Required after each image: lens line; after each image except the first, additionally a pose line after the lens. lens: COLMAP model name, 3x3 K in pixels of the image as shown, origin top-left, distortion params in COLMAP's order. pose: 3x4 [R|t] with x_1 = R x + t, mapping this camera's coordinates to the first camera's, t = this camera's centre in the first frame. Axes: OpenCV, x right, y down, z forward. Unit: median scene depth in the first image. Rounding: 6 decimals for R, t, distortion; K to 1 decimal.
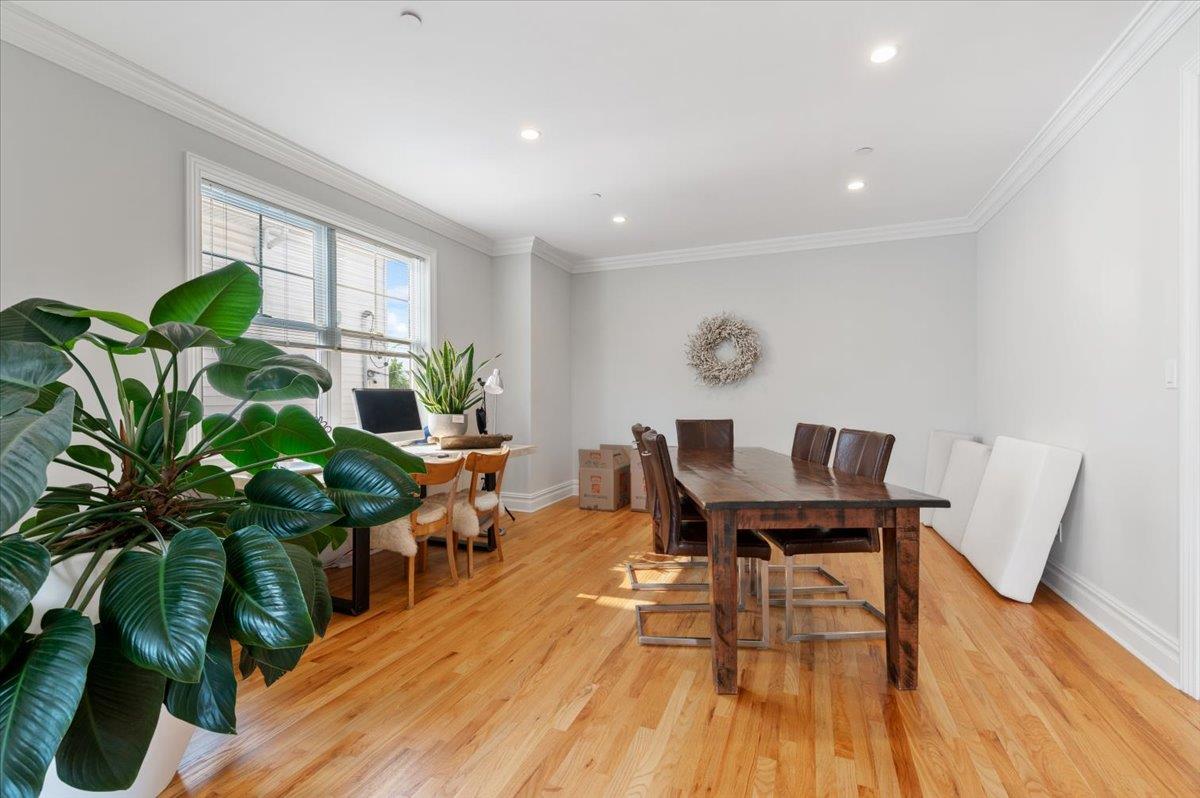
lens RADIAL K [[518.1, 0, 624.8], [0, 518.1, 398.5], [0, 0, 1]] dist [0.012971, -0.000196]
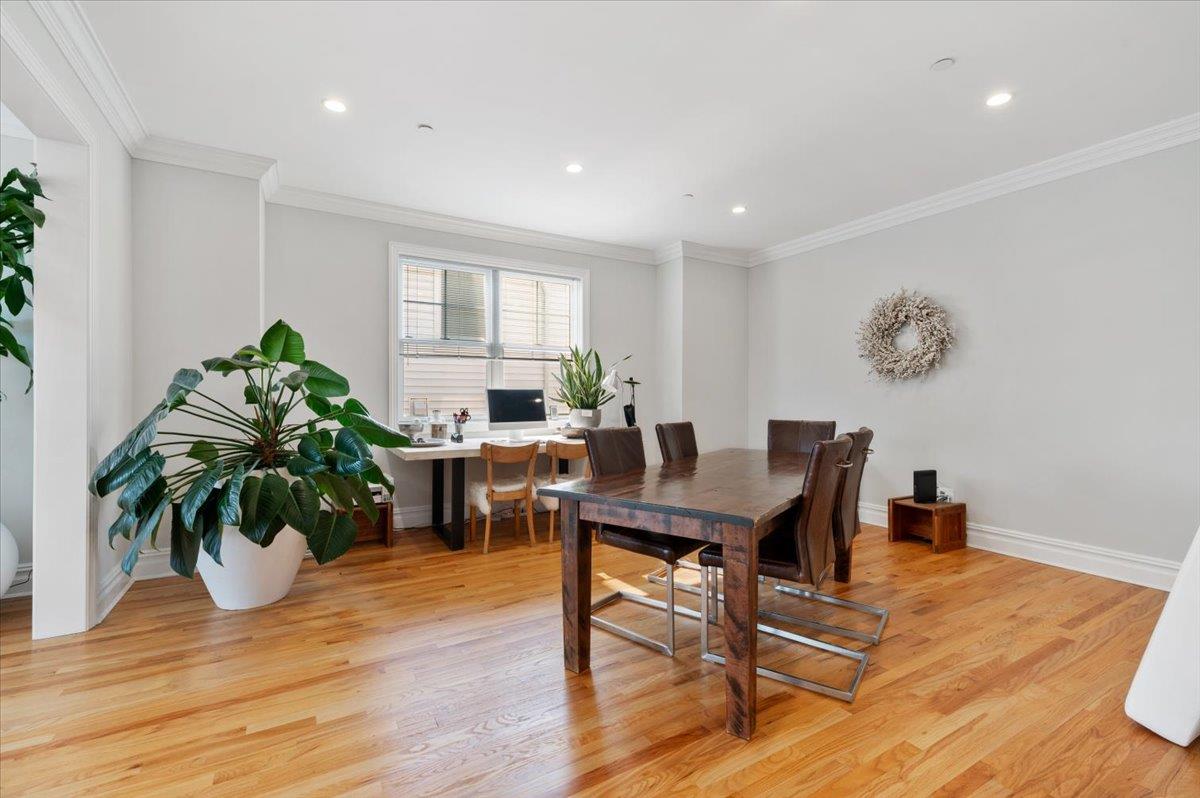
lens RADIAL K [[525.3, 0, 599.2], [0, 525.3, 390.8], [0, 0, 1]] dist [0.010998, -0.001011]
pose [[0.786650, -0.002780, -0.617393, 0.518647], [-0.003717, 0.999950, -0.009238, 0.000124], [0.617388, 0.009562, 0.786600, 0.100646]]
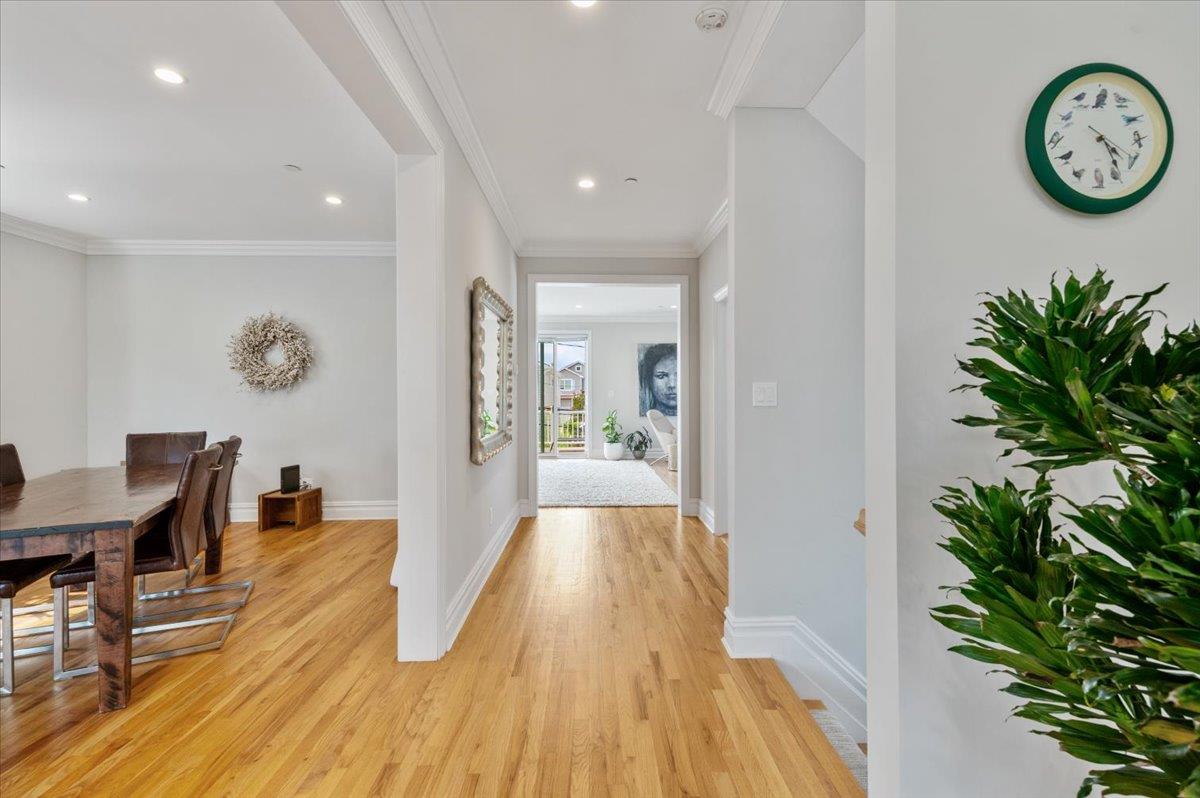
lens RADIAL K [[525.3, 0, 599.2], [0, 525.3, 390.8], [0, 0, 1]] dist [0.010998, -0.001011]
pose [[0.921099, -0.005131, 0.389296, 0.582567], [0.008103, 0.999949, -0.005994, -0.024956], [-0.389245, 0.008676, 0.921093, -0.178067]]
